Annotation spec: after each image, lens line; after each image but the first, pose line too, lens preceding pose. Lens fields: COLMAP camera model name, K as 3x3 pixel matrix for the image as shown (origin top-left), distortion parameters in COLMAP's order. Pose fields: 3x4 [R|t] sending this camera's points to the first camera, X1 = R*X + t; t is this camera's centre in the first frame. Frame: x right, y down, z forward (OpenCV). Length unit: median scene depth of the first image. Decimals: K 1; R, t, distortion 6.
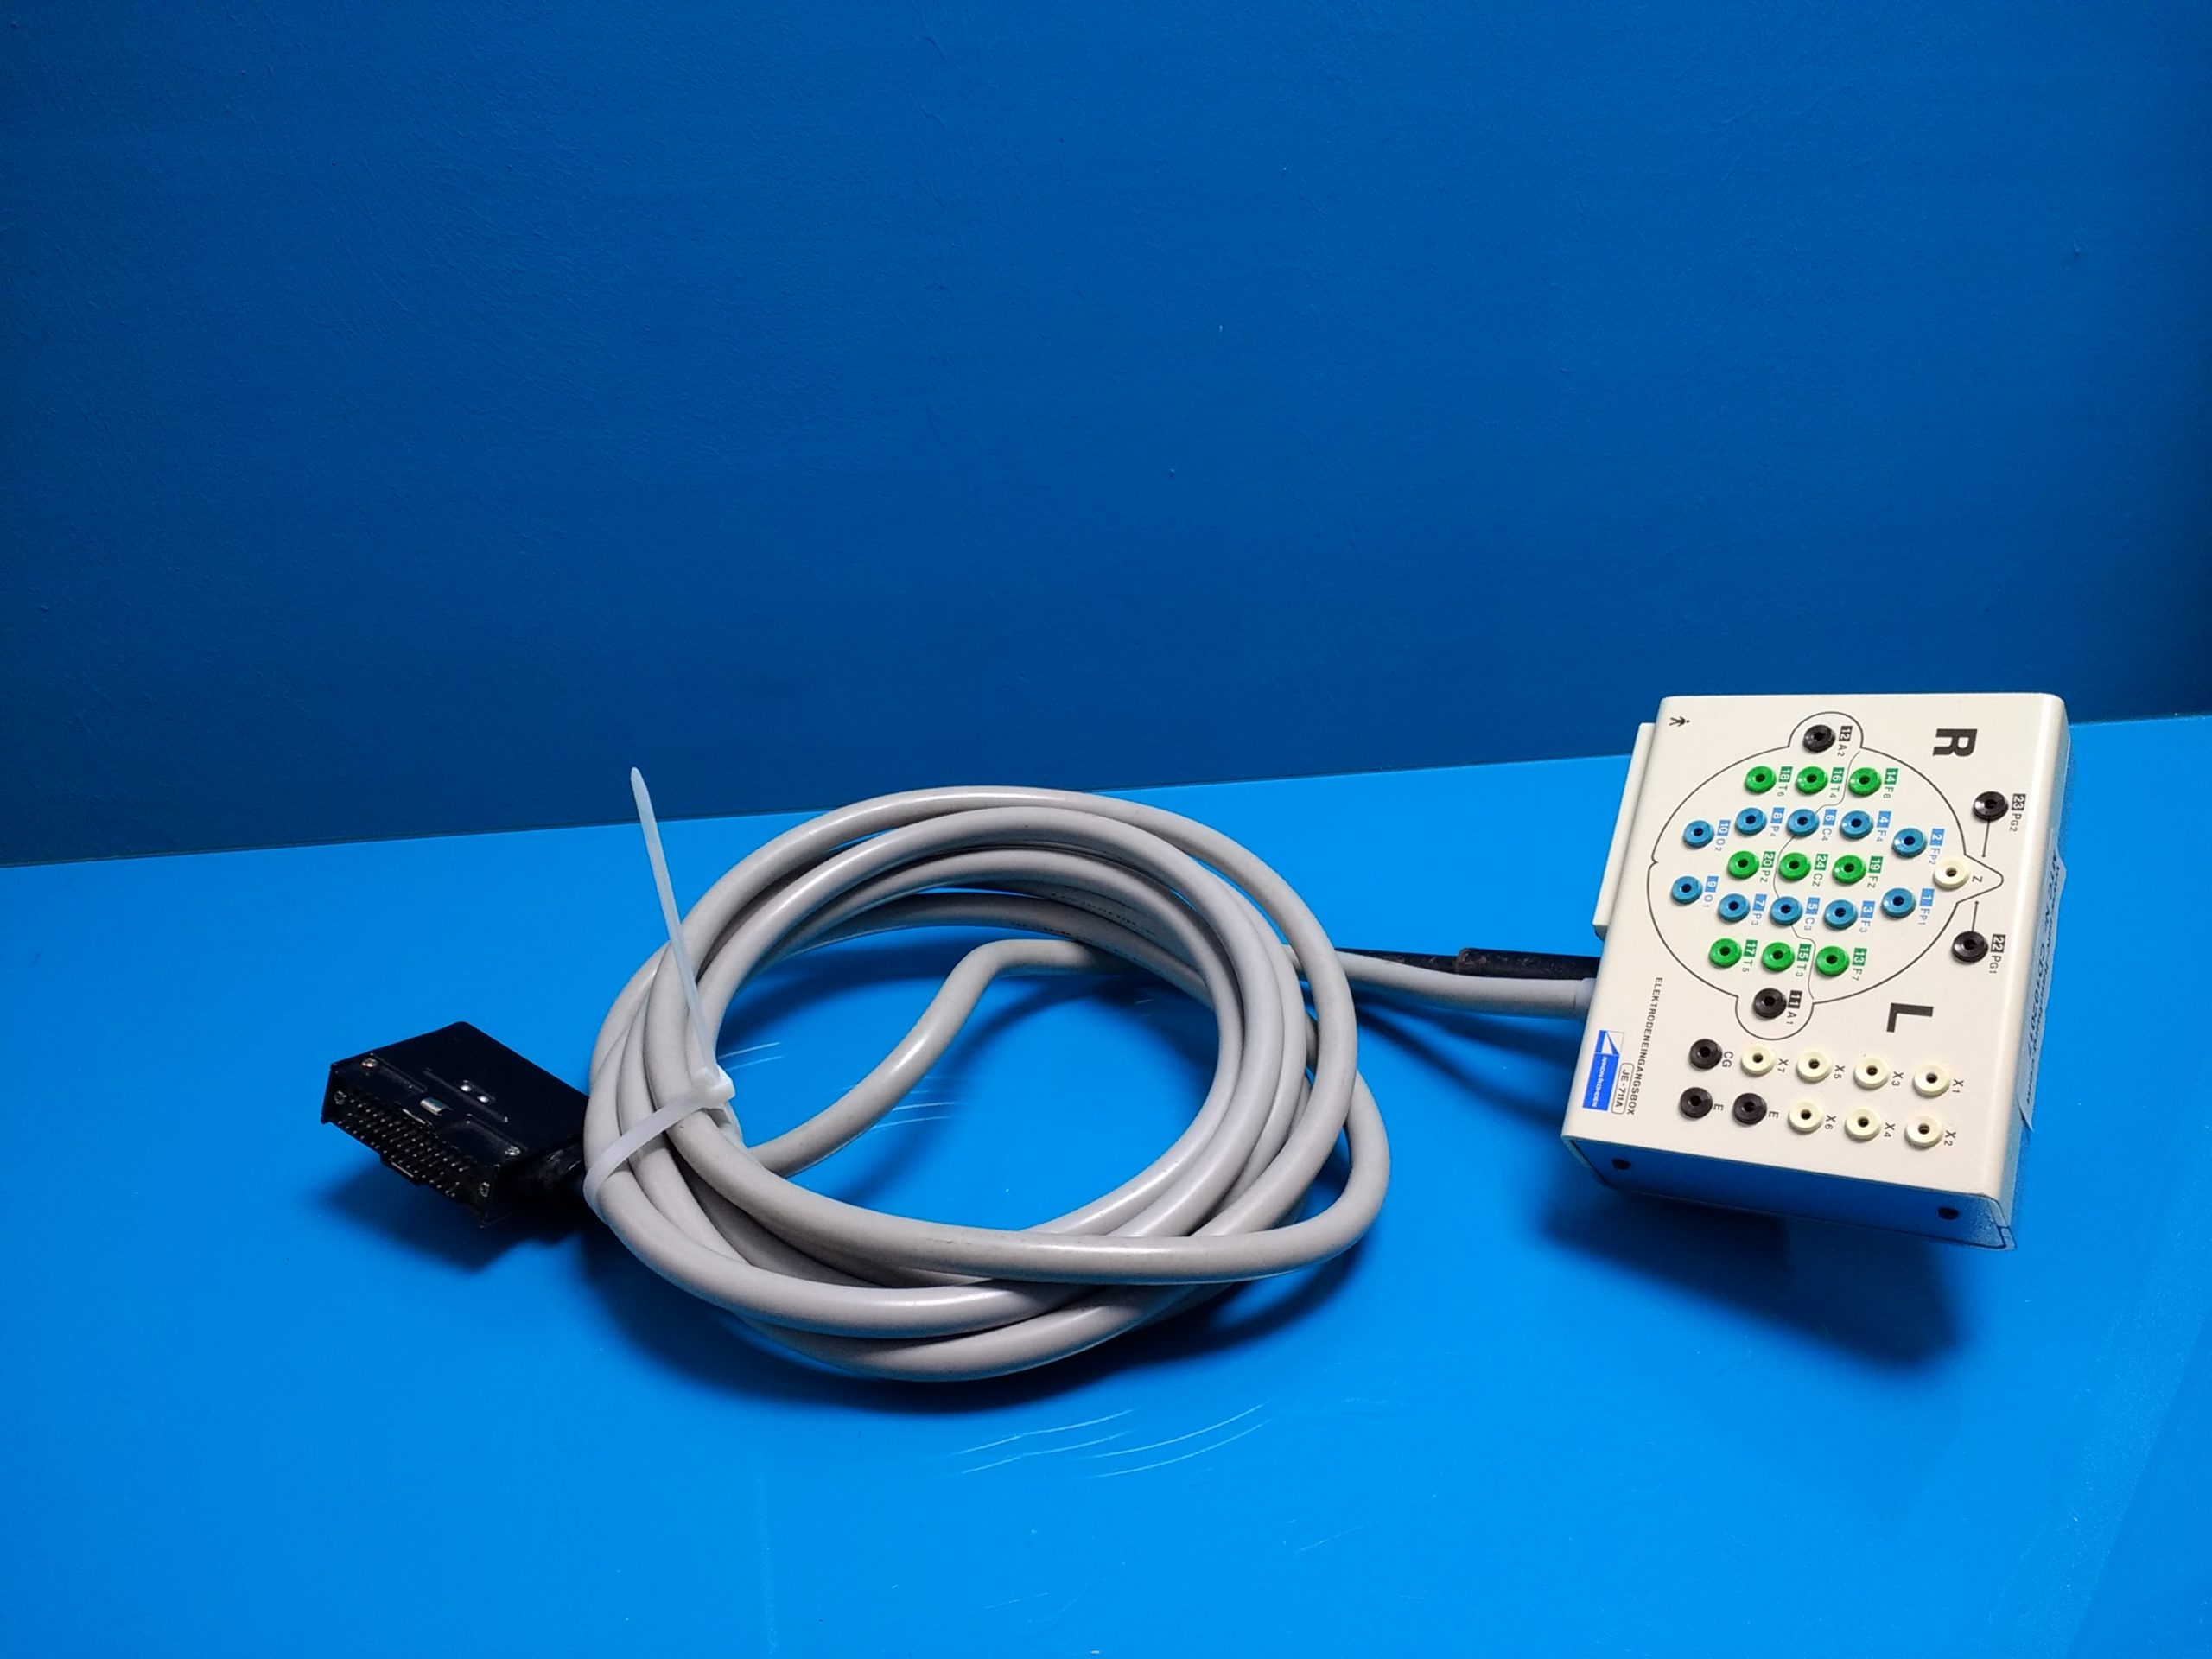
lens RADIAL K [[1671.6, 0, 1106.0], [0, 1671.6, 829.5], [0, 0, 1]] dist [0.106902, -0.166147]
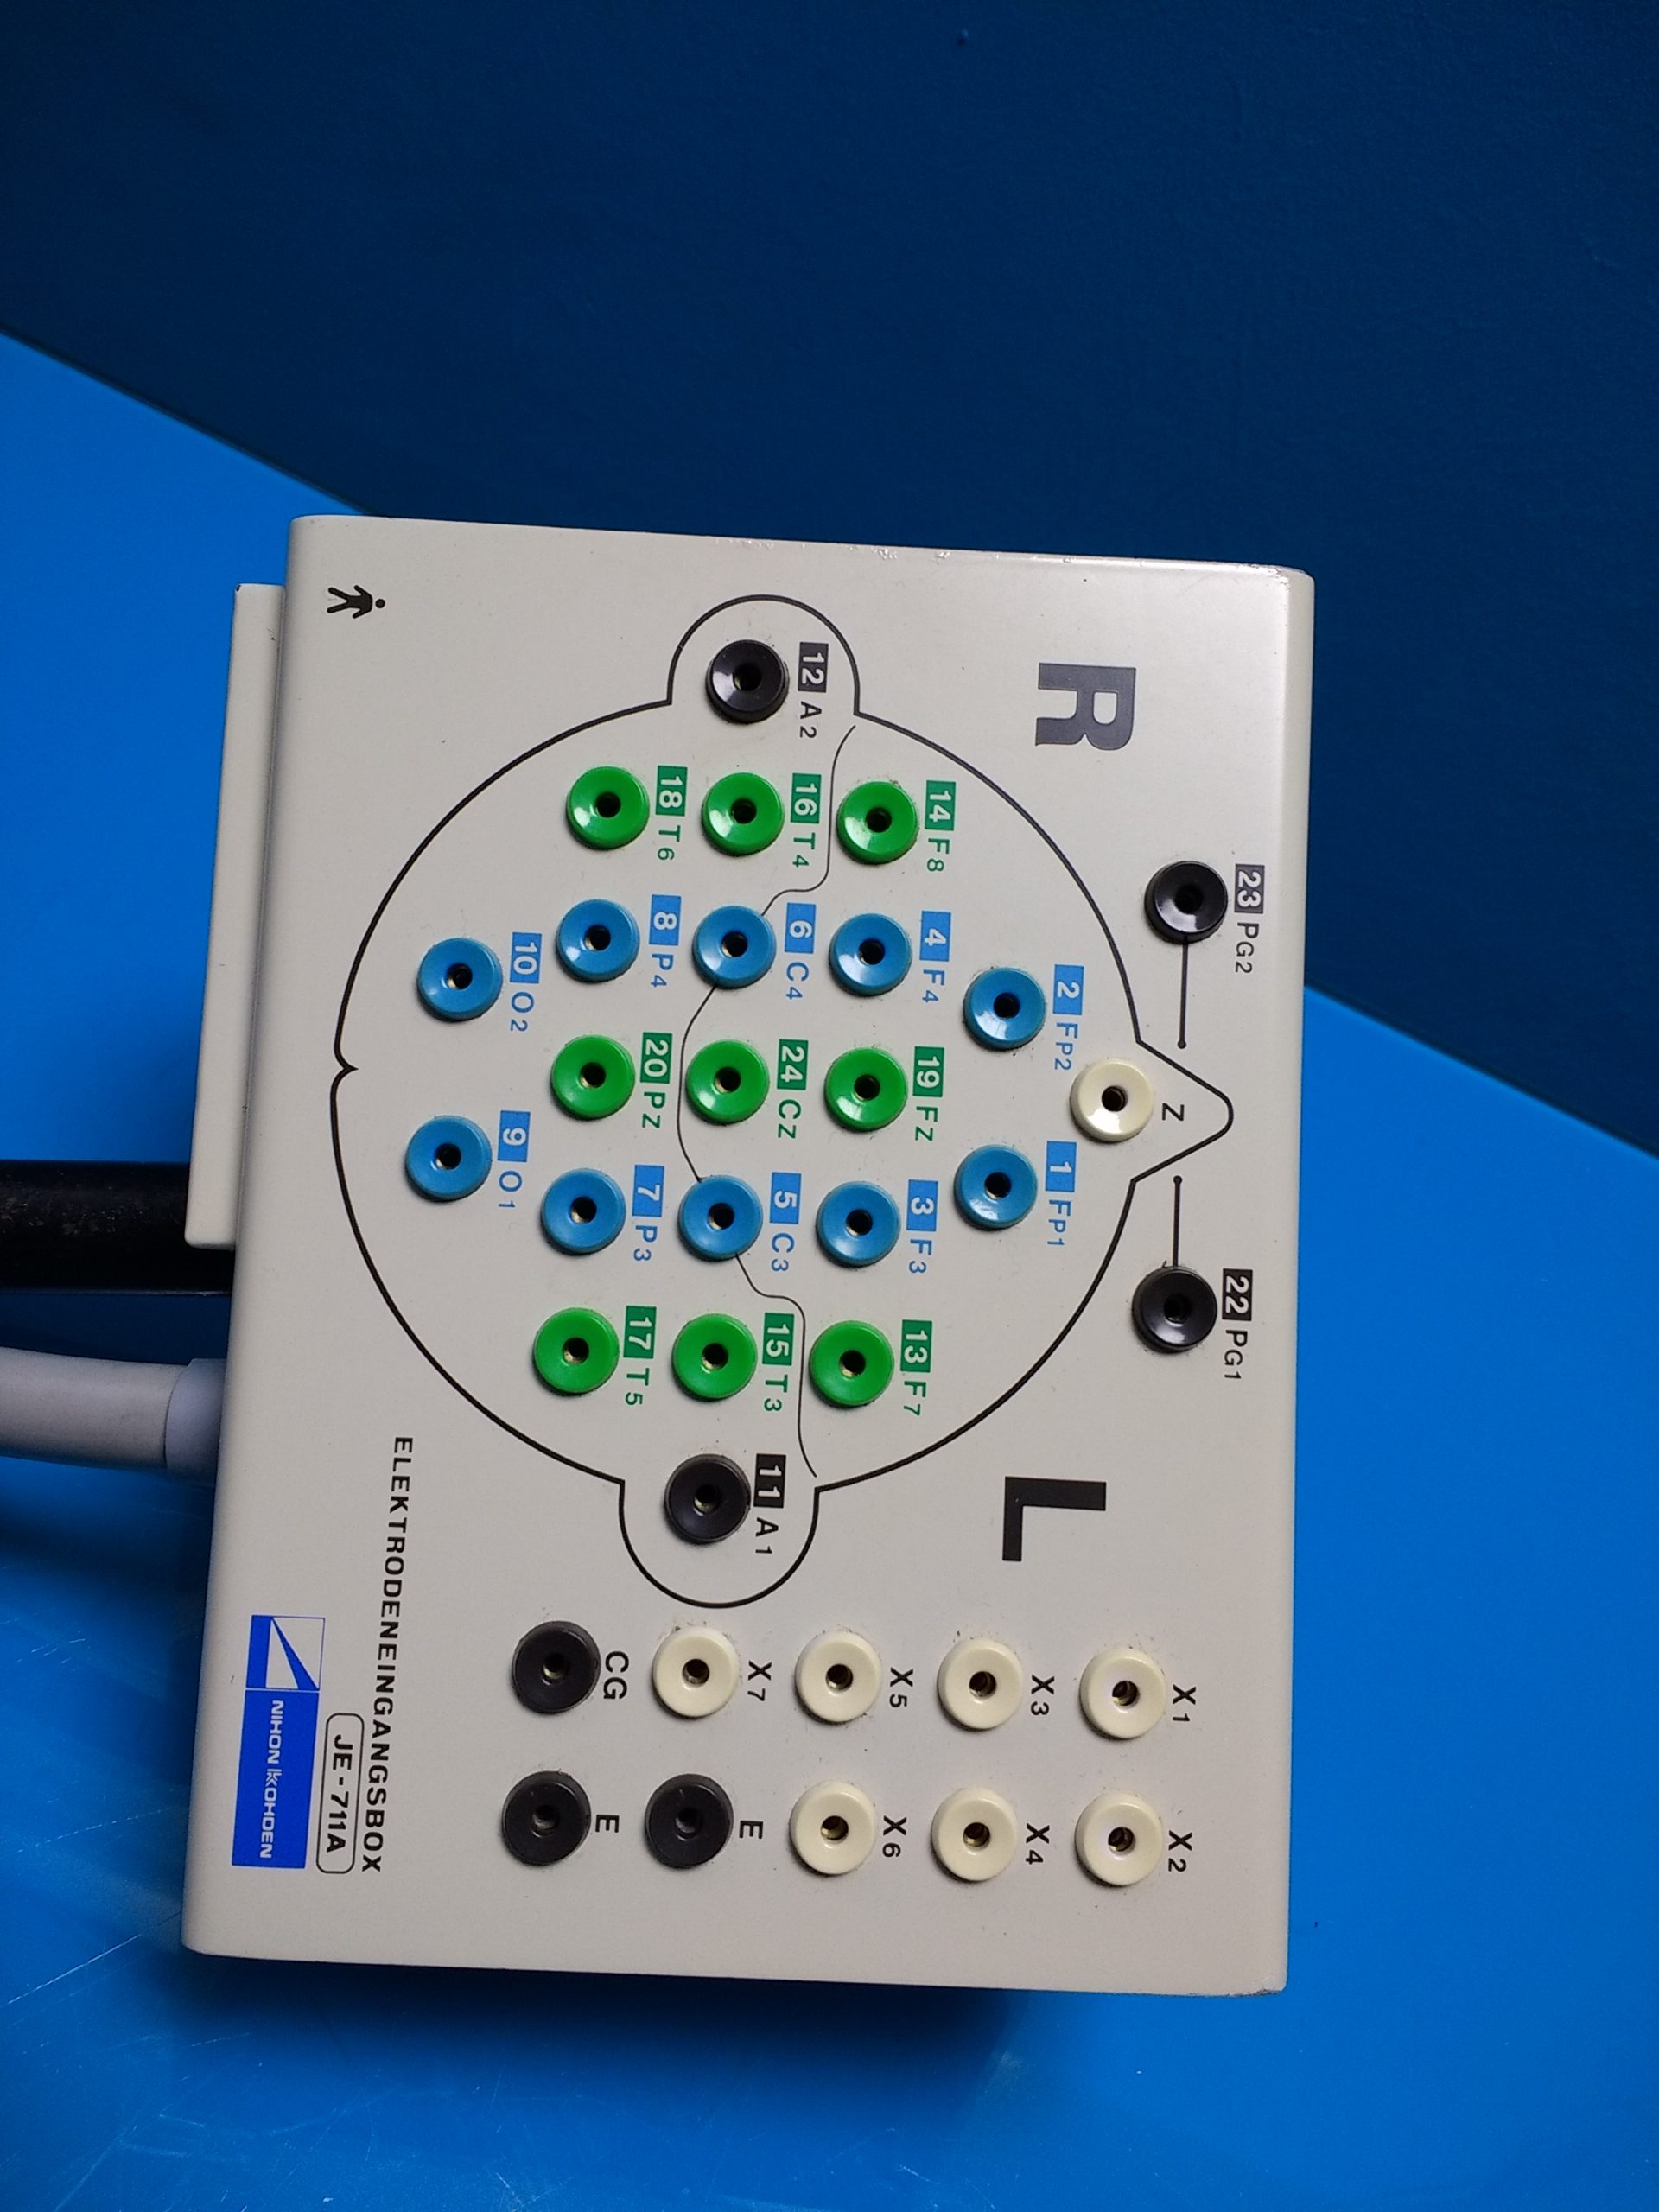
lens RADIAL K [[1671.6, 0, 829.5], [0, 1671.6, 1106.0], [0, 0, 1]] dist [0.106902, -0.166147]
pose [[0.809239, -0.230906, 0.540199, 0.230485], [-0.006166, 0.916130, 0.400834, -0.119130], [-0.587447, -0.327702, 0.739944, 0.725391]]
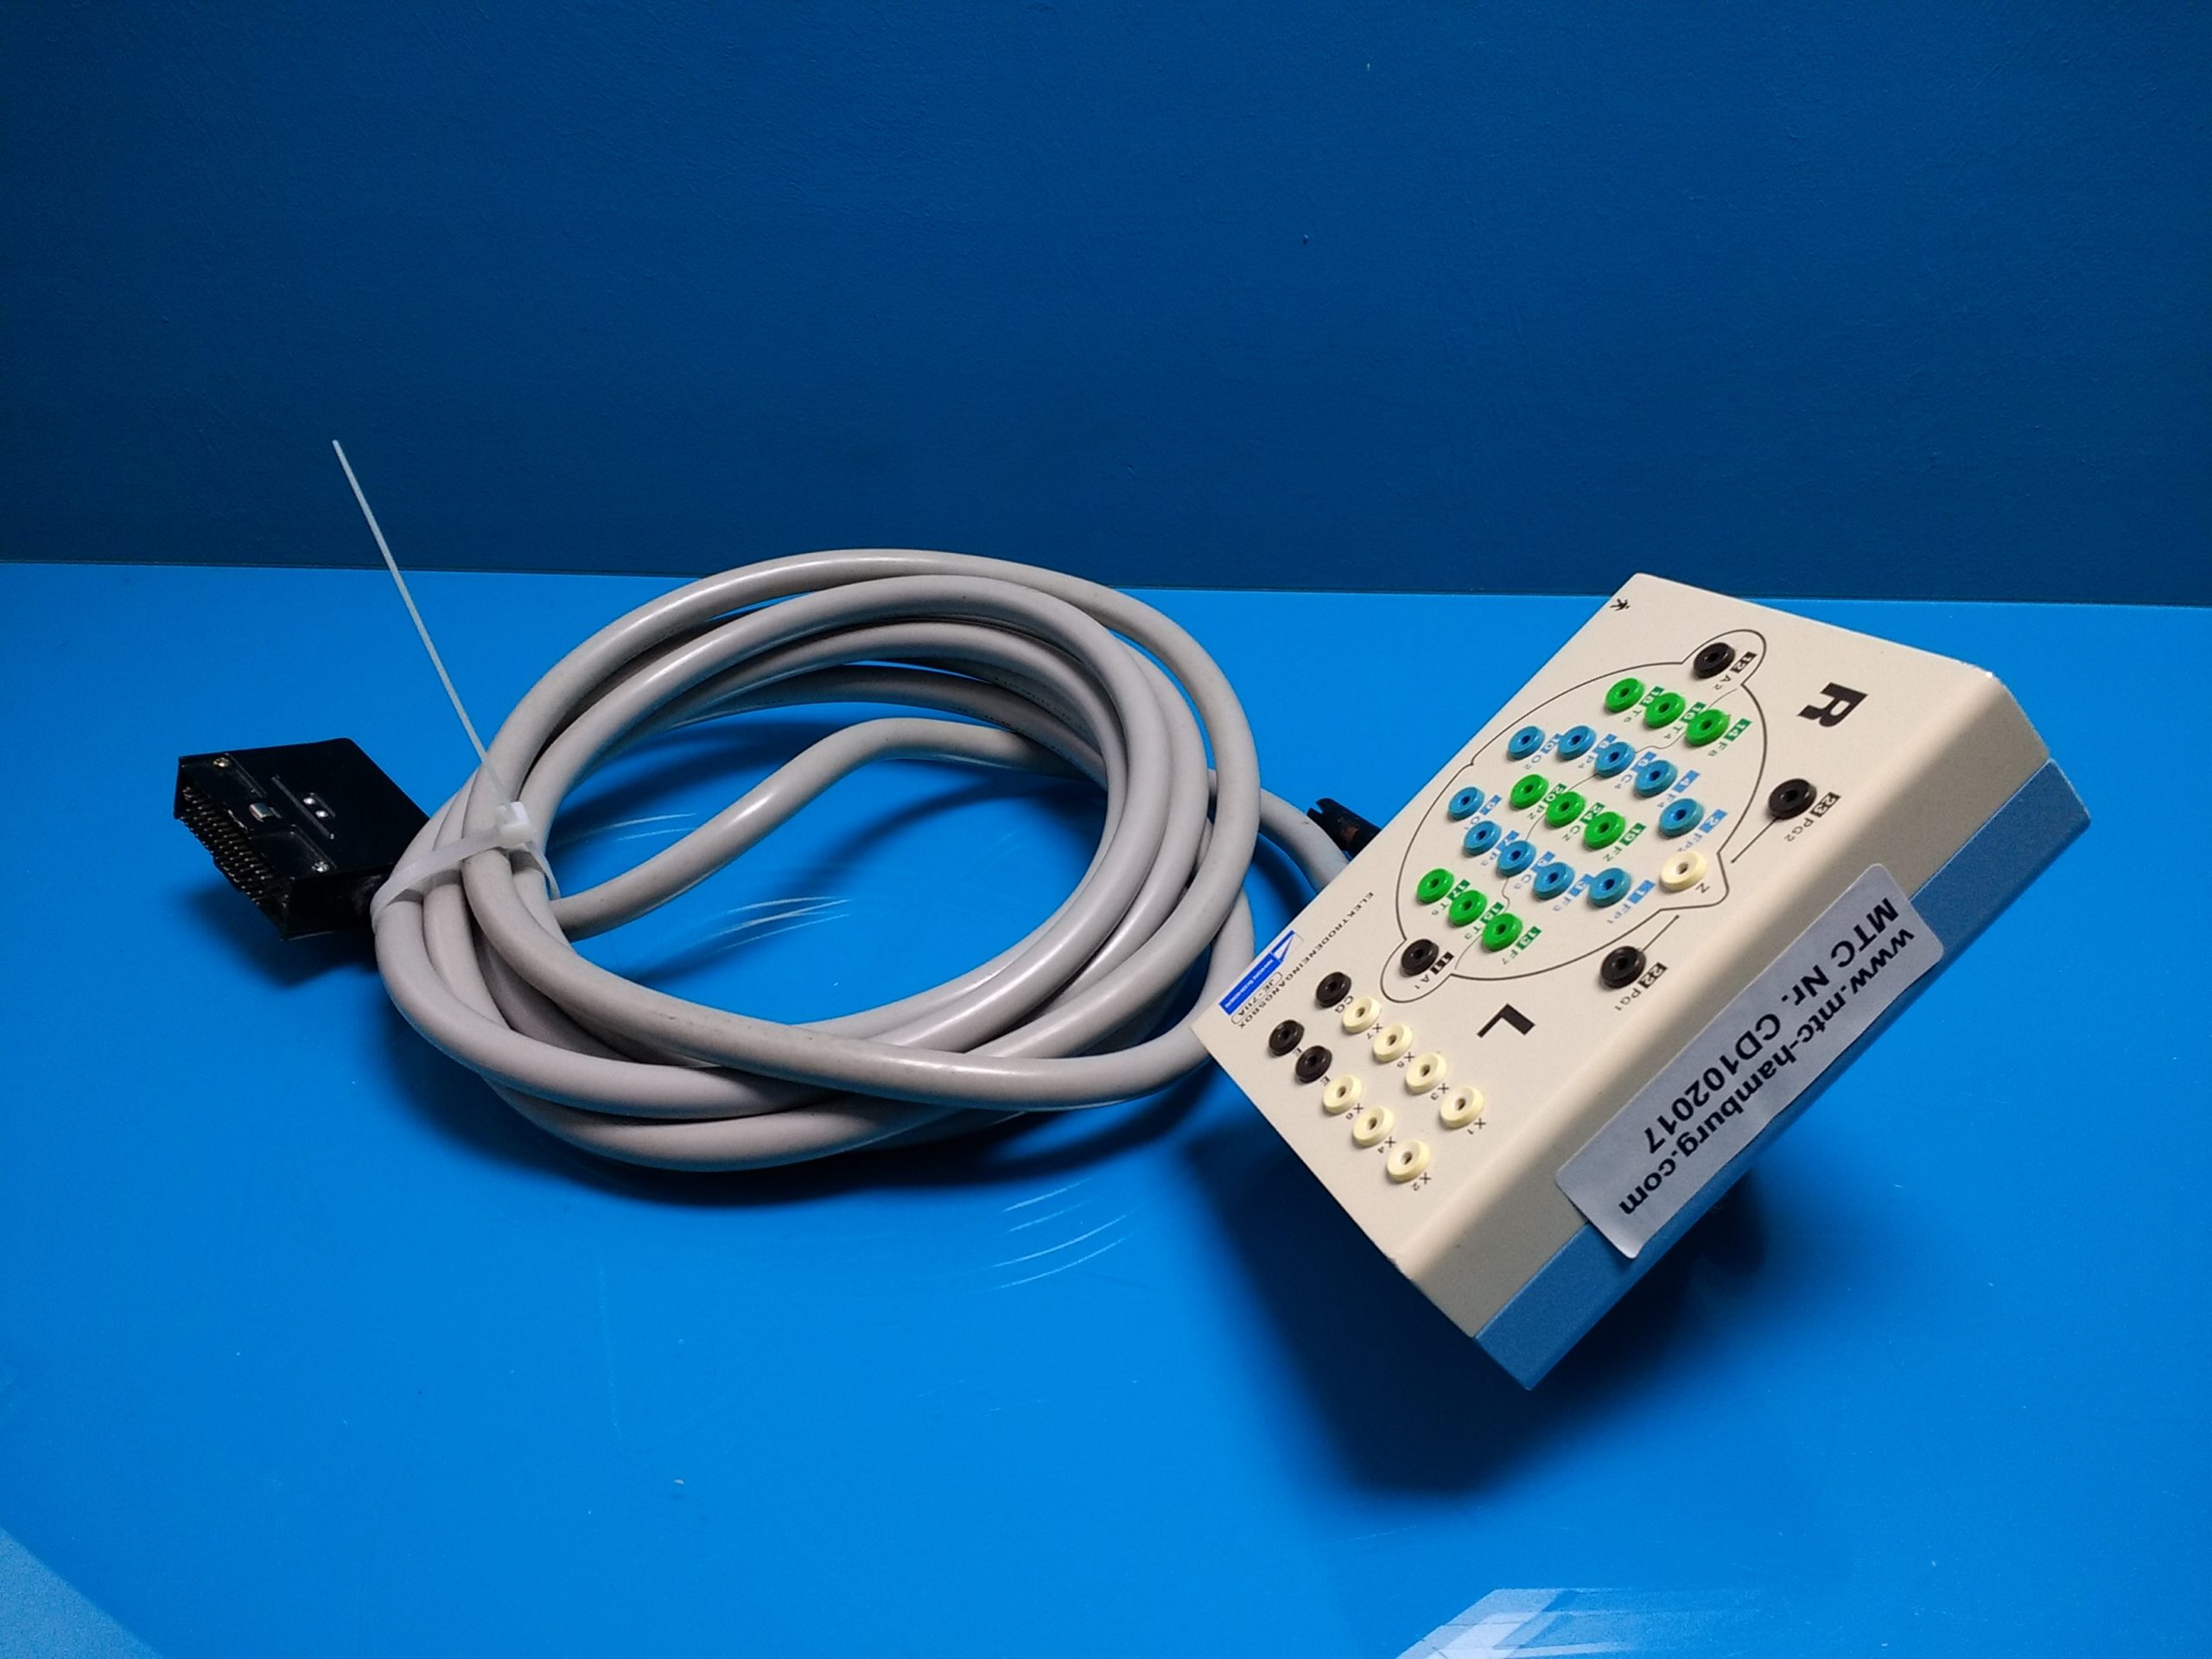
lens RADIAL K [[1671.6, 0, 1106.0], [0, 1671.6, 829.5], [0, 0, 1]] dist [0.106902, -0.166147]
pose [[0.786640, 0.337202, -0.517196, 0.632043], [-0.291178, 0.941293, 0.170831, -0.036152], [0.544438, 0.016213, 0.838645, 0.295670]]
